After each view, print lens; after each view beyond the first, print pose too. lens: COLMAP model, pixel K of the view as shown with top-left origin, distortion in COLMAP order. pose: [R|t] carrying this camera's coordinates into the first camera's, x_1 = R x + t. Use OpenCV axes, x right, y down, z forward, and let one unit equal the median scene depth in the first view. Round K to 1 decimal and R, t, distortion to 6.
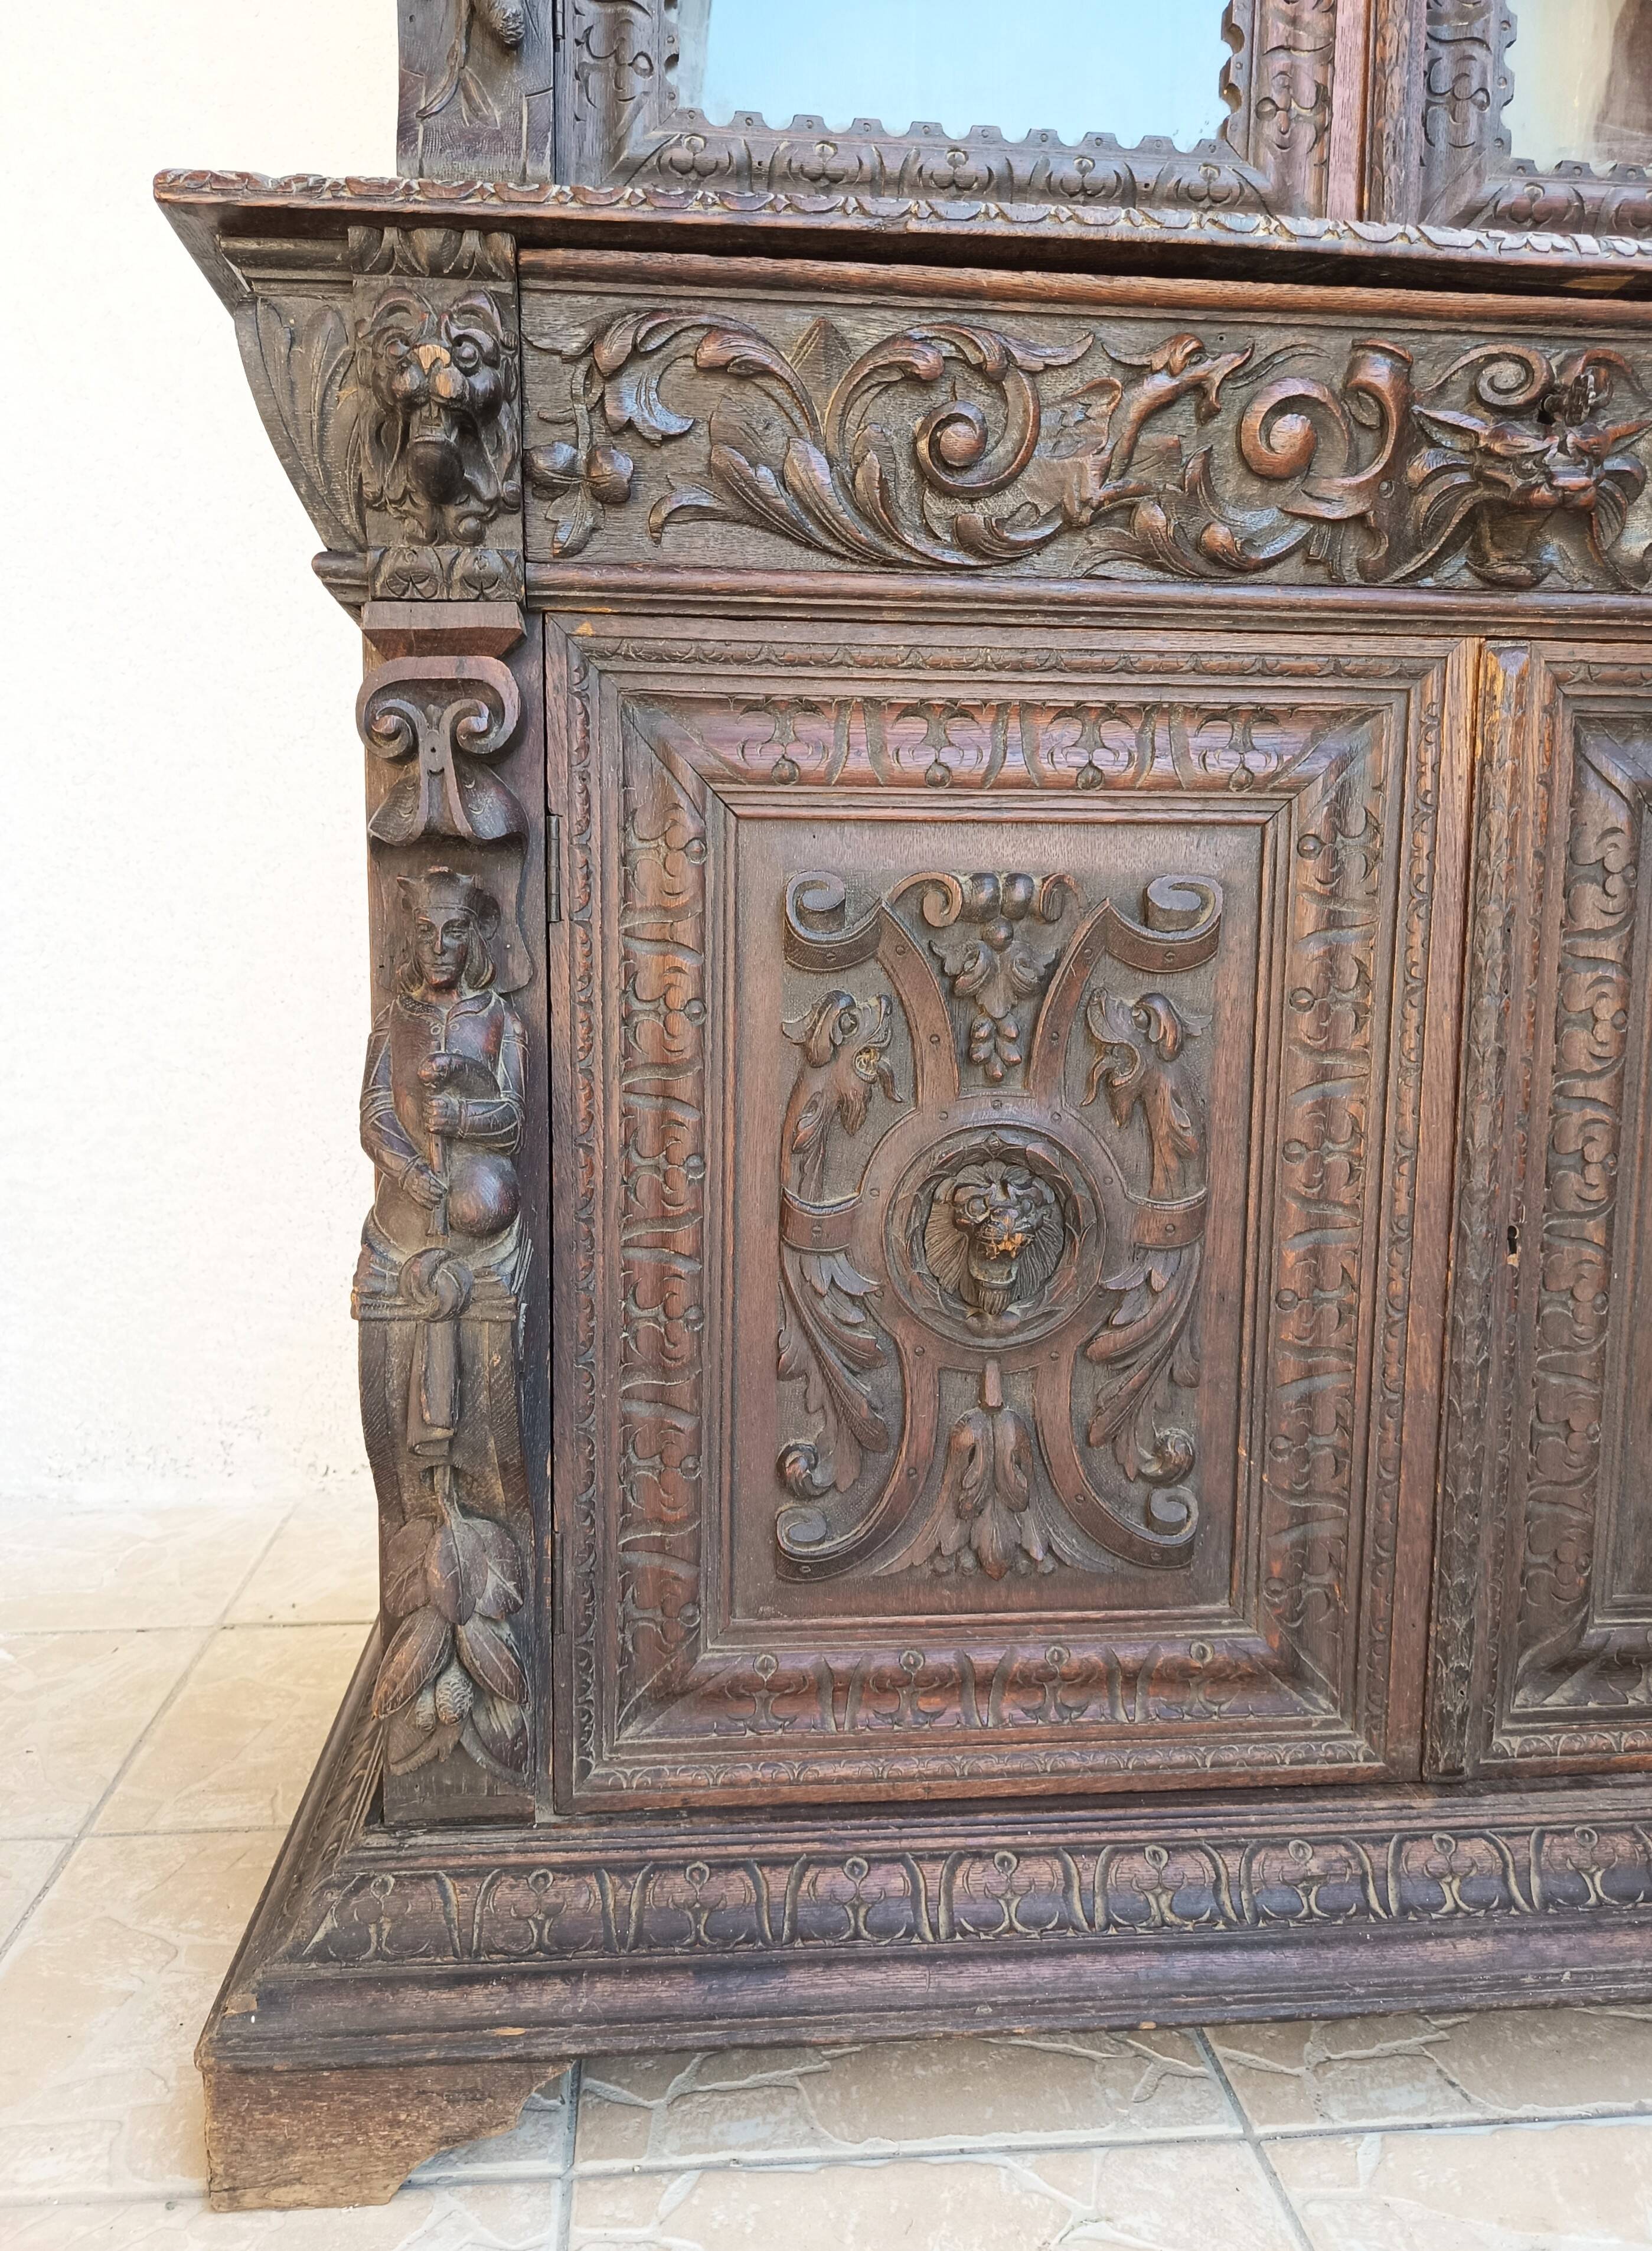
lens RADIAL K [[1649.8, 0, 820.0], [0, 1649.8, 1114.2], [0, 0, 1]] dist [0.042181, -0.049208]
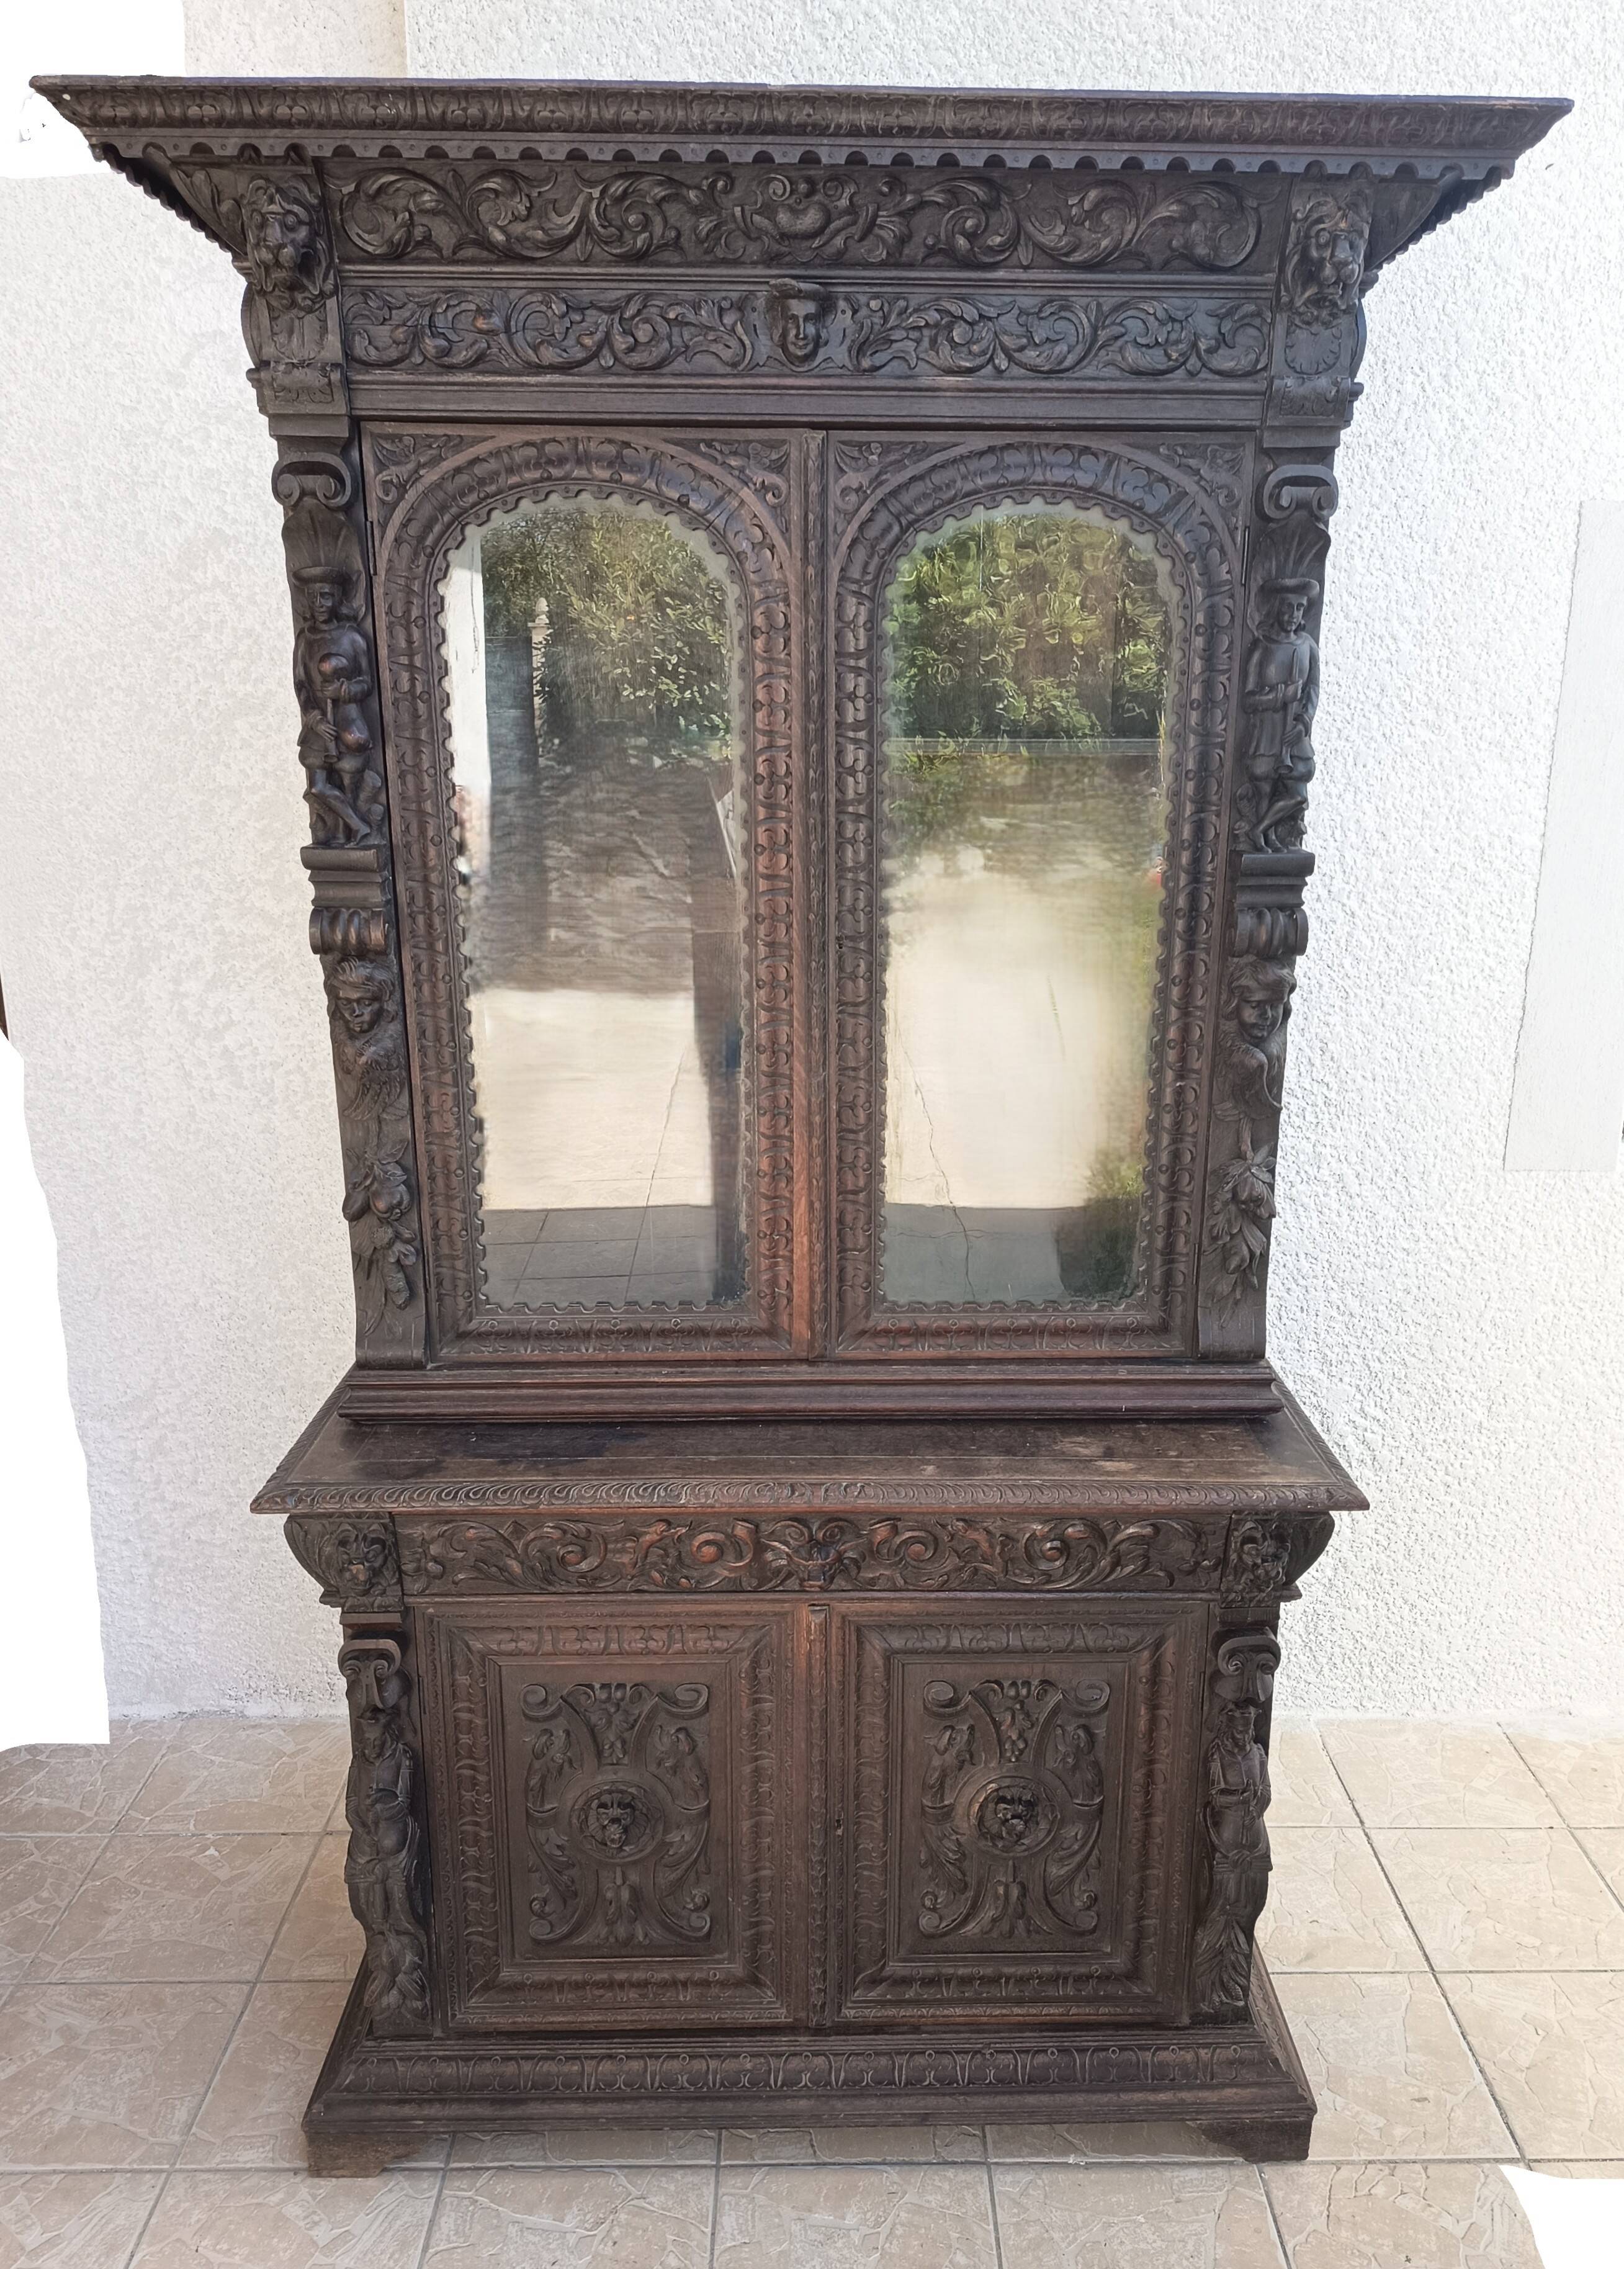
lens RADIAL K [[1698.2, 0, 856.7], [0, 1698.2, 1217.5], [0, 0, 1]] dist [0.052857, -0.065821]
pose [[0.997535, 0.018766, -0.067612, 0.616205], [-0.006850, 0.985016, 0.172327, -1.238768], [0.069833, -0.171439, 0.982717, -1.278129]]
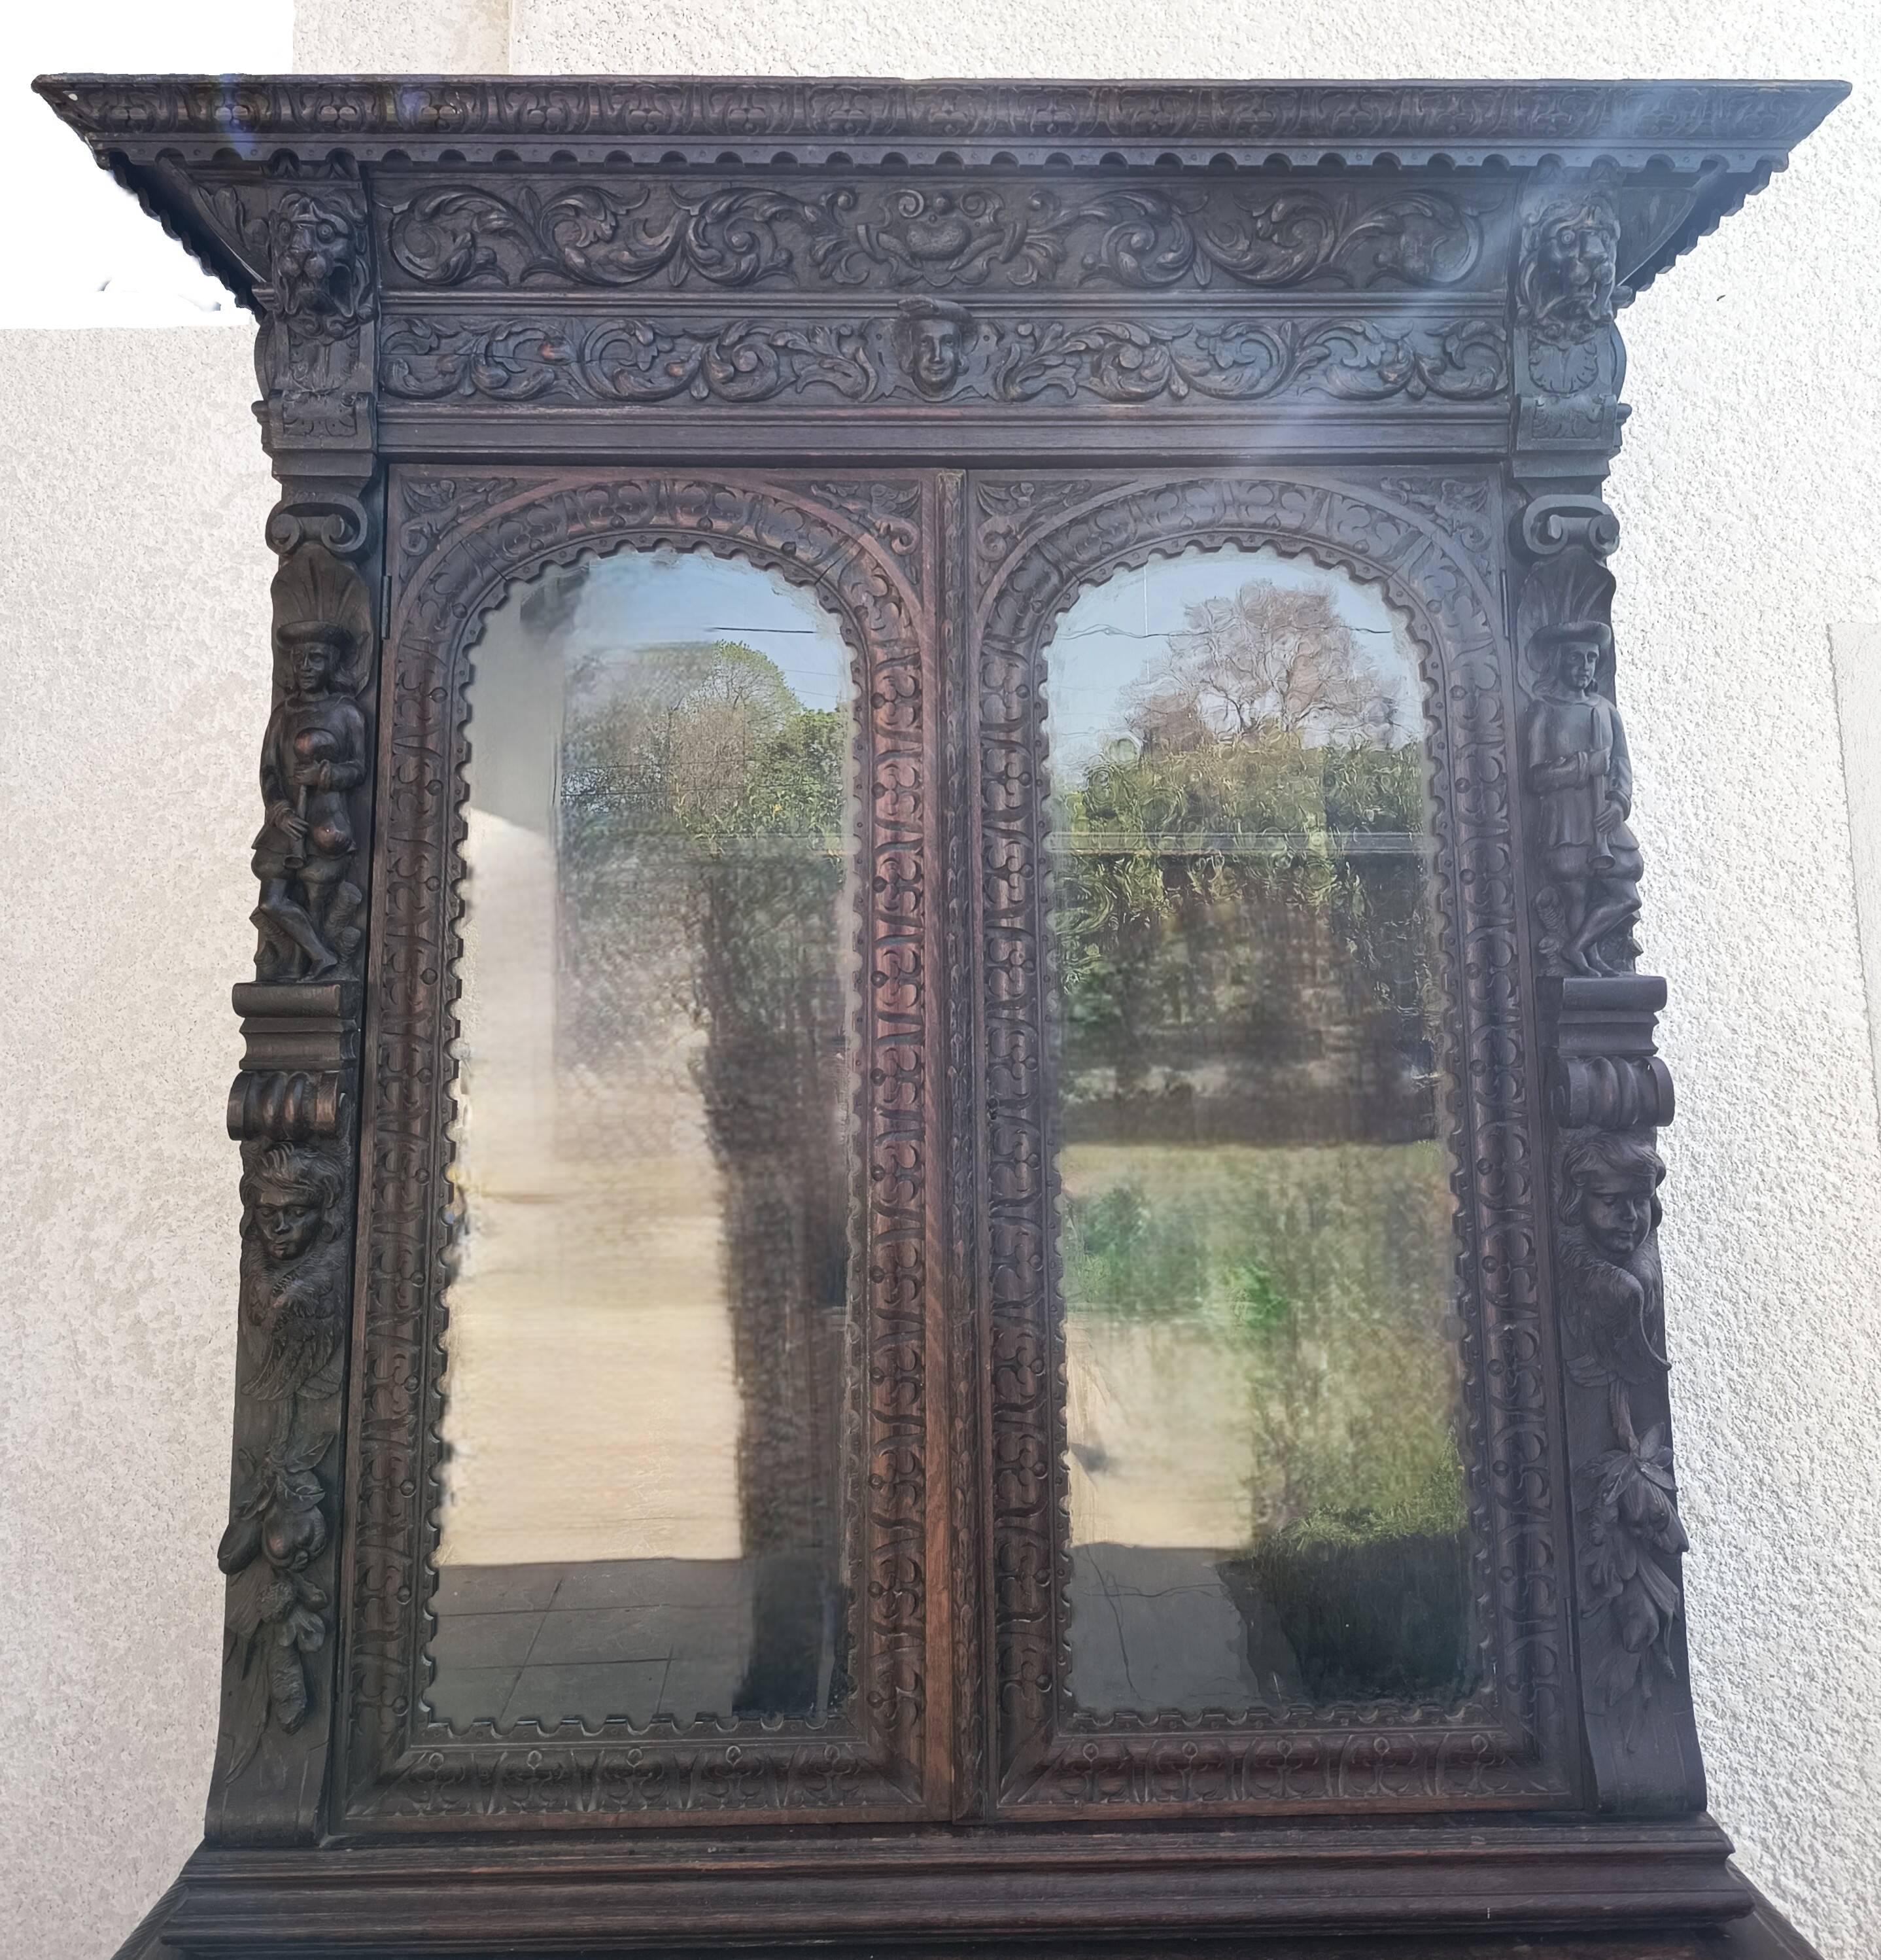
lens RADIAL K [[1808.2, 0, 931.6], [0, 1808.2, 690.8], [0, 0, 1]] dist [0.026087, 0.000000]
pose [[0.997065, -0.025864, -0.072057, 0.504362], [0.005080, 0.961483, -0.274818, -1.120583], [0.076390, 0.273646, 0.958792, -0.691373]]
